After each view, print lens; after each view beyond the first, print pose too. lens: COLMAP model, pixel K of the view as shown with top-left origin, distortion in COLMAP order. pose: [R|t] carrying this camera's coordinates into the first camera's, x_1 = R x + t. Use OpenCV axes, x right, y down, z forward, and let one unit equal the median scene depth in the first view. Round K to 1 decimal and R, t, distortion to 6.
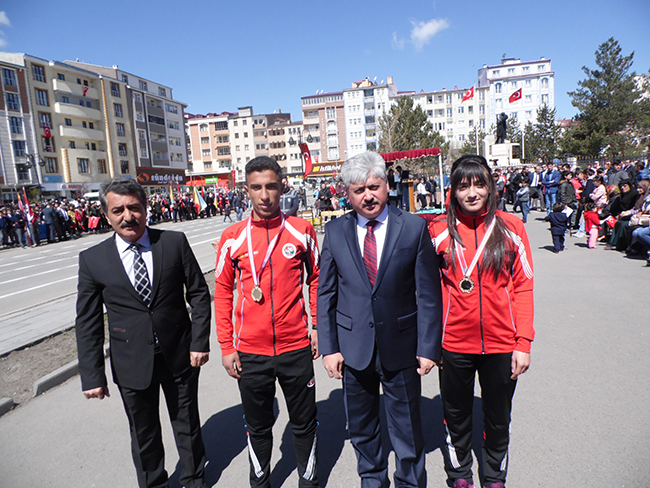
lens RADIAL K [[431.1, 0, 328.9], [0, 431.1, 242.5], [0, 0, 1]] dist [0.004345, -0.004650]
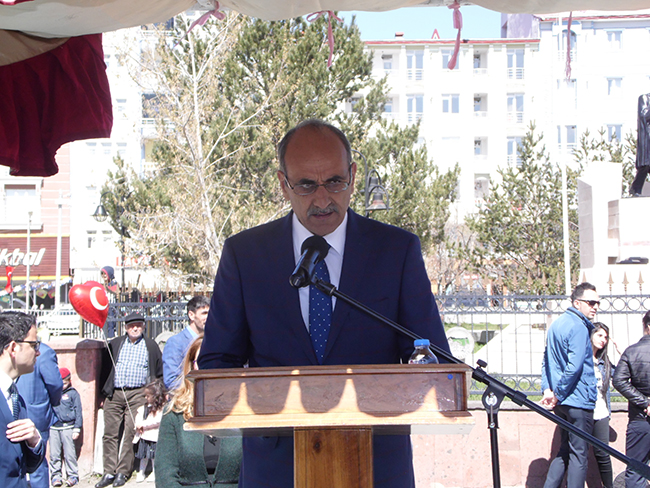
lens RADIAL K [[1324.9, 0, 347.2], [0, 1324.9, 243.5], [0, 0, 1]] dist [0.526222, -0.075626]
pose [[0.971475, 0.069902, 0.226604, 0.020952], [-0.025476, 0.980801, -0.193338, -0.018568], [-0.235768, 0.182050, 0.954605, 0.116923]]
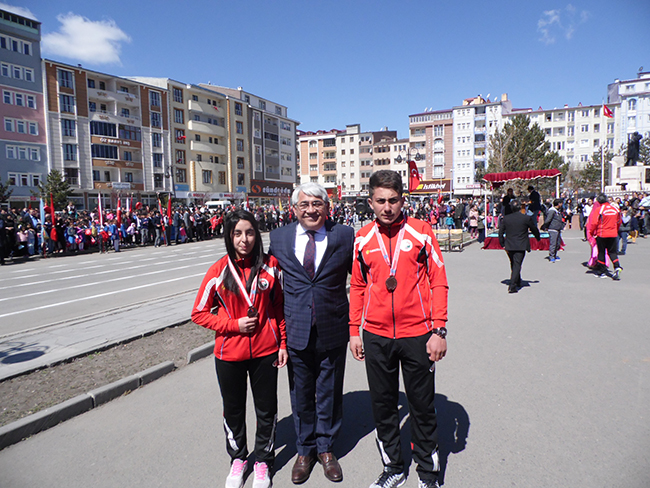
lens RADIAL K [[432.2, 0, 329.5], [0, 432.2, 242.5], [0, 0, 1]] dist [0.004175, -0.004394]
pose [[0.972751, 0.063036, -0.223117, -0.001839], [-0.071428, 0.997002, -0.029735, 0.001021], [0.220574, 0.044861, 0.974338, -0.005661]]
